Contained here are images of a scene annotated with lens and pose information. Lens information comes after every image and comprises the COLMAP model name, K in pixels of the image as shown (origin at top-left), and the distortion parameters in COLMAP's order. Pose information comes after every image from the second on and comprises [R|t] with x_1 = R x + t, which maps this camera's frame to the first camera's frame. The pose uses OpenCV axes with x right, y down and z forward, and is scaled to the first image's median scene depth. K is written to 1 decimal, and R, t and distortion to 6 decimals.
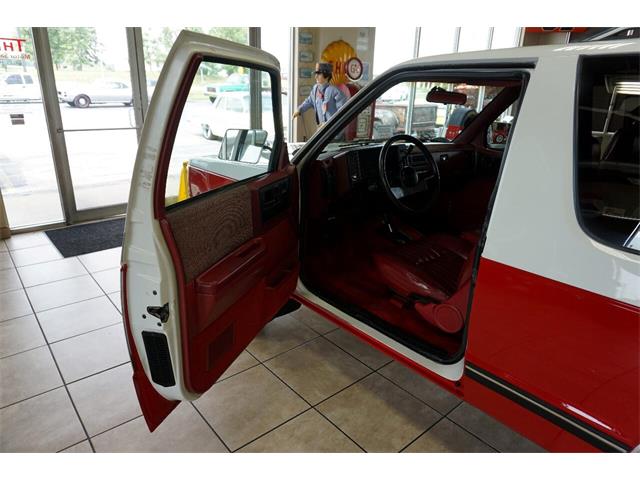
lens RADIAL K [[428.1, 0, 318.2], [0, 428.1, 240.0], [0, 0, 1]] dist [-0.036872, 0.027651]
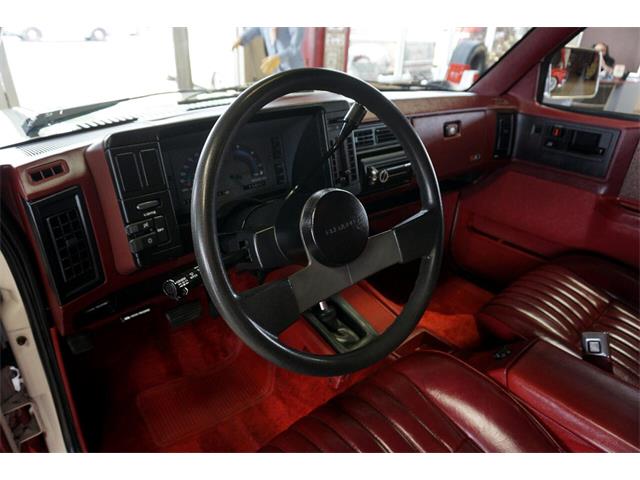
lens RADIAL K [[428.1, 0, 318.2], [0, 428.1, 240.0], [0, 0, 1]] dist [-0.036872, 0.027651]
pose [[0.999854, 0.000571, 0.017057, 0.062387], [-0.002706, 0.992104, 0.125385, -0.055313], [-0.016850, -0.125413, 0.991961, 0.229818]]
